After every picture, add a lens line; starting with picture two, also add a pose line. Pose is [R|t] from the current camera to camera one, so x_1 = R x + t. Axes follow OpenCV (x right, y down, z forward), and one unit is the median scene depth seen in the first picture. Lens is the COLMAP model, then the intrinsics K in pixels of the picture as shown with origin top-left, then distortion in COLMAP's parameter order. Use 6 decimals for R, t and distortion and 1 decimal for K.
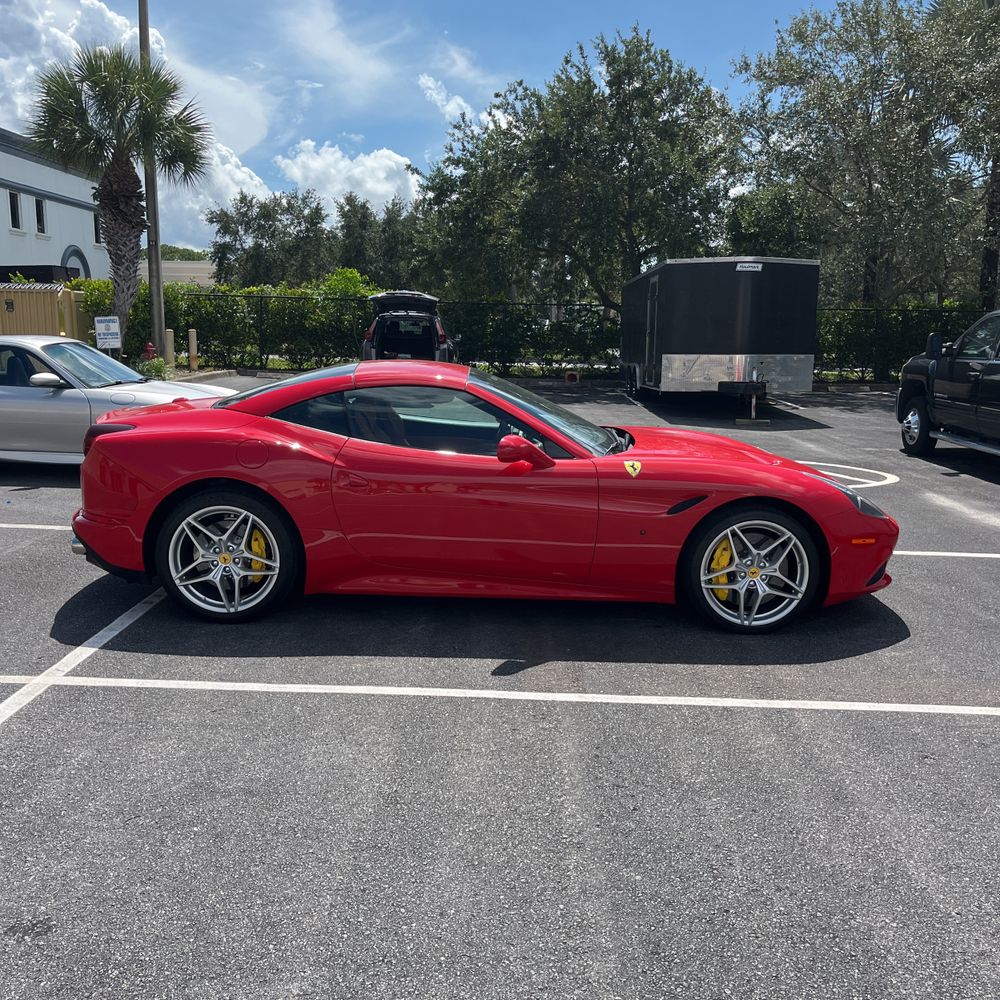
lens RADIAL K [[1017.5, 0, 506.1], [0, 1017.5, 494.8], [0, 0, 1]] dist [0.014398, 0.000000]
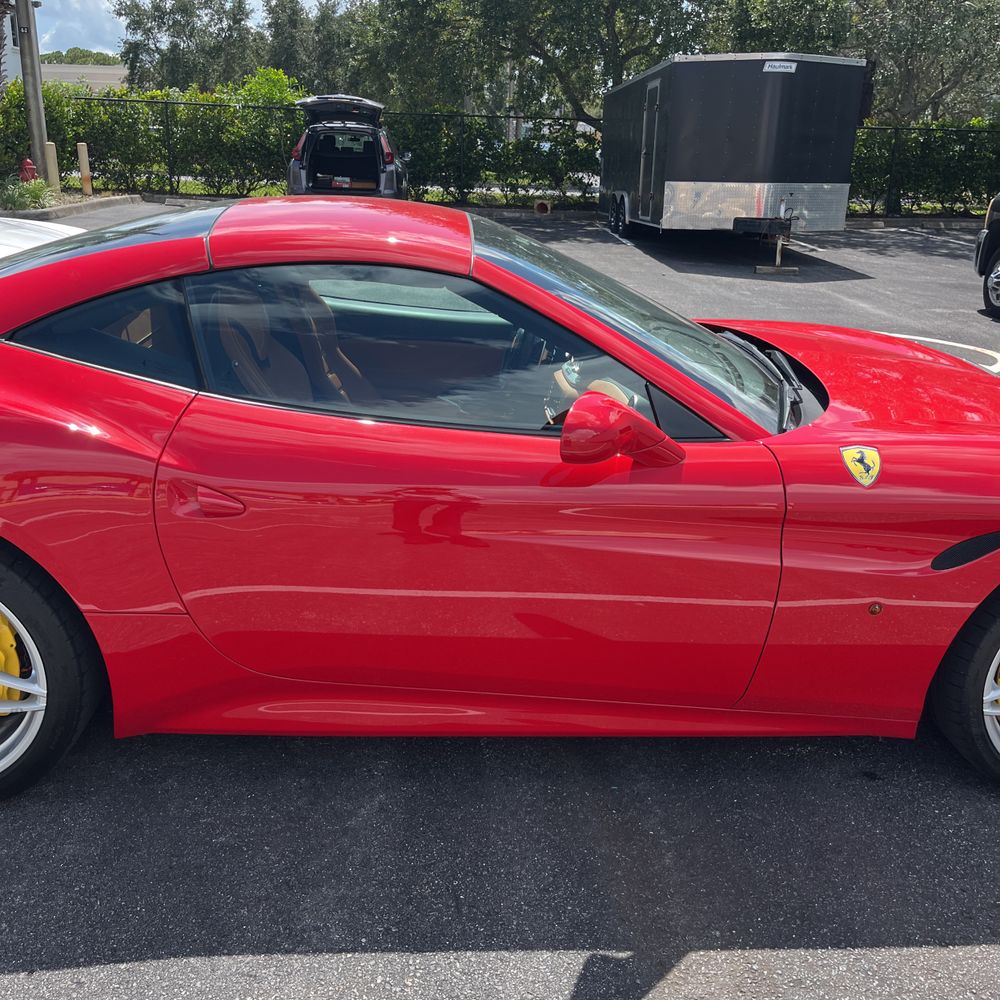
lens RADIAL K [[1017.5, 0, 504.7], [0, 1017.5, 501.8], [0, 0, 1]] dist [0.014398, 0.000000]
pose [[0.998738, -0.005629, 0.049903, -0.012752], [-0.002941, 0.985435, 0.170029, -0.021844], [-0.050134, -0.169961, 0.984175, 0.149320]]
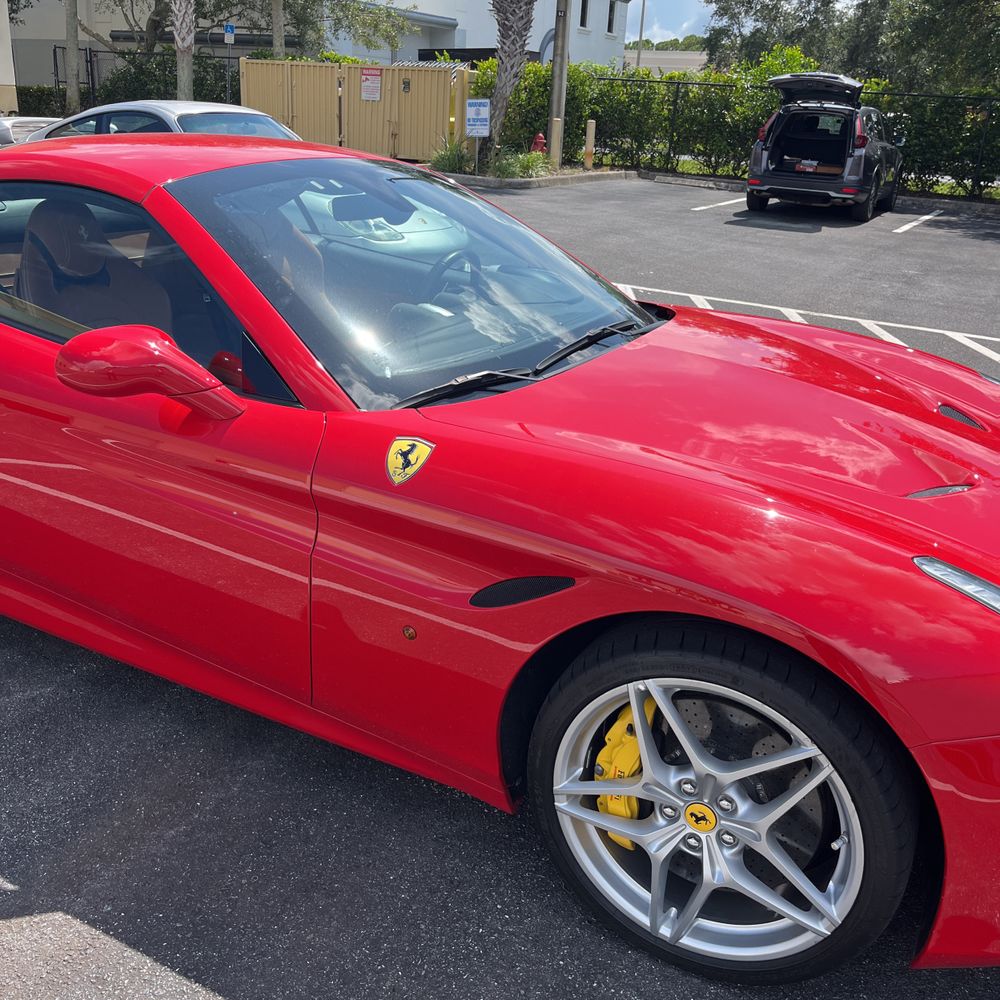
lens RADIAL K [[1017.5, 0, 502.3], [0, 1017.5, 502.1], [0, 0, 1]] dist [0.014398, 0.000000]
pose [[0.880004, 0.199097, -0.431223, 0.081916], [-0.115731, 0.970421, 0.211873, -0.024049], [0.460651, -0.136544, 0.877016, 0.179819]]
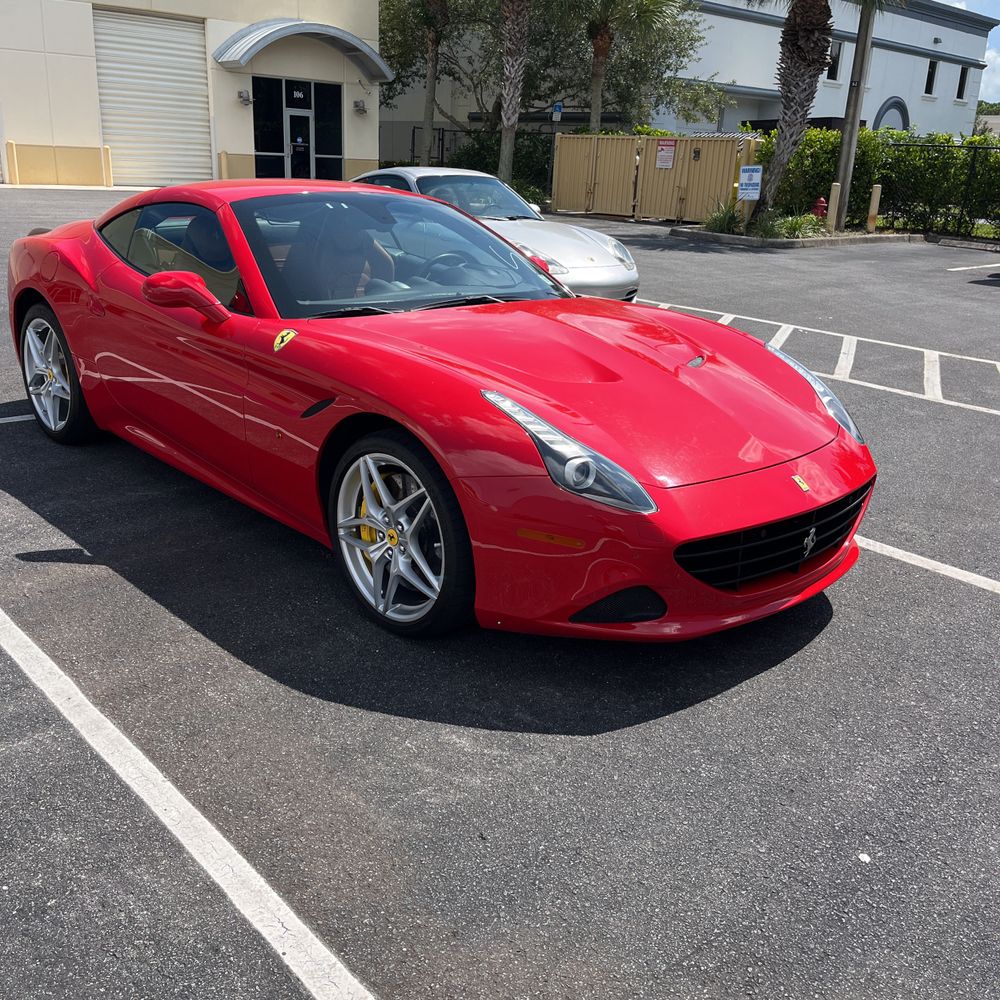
lens RADIAL K [[1017.5, 0, 501.9], [0, 1017.5, 505.0], [0, 0, 1]] dist [0.014398, 0.000000]
pose [[0.677949, 0.247487, -0.692196, 0.188076], [-0.152556, 0.968491, 0.196857, -0.019664], [0.719105, -0.027860, 0.694343, 0.162629]]
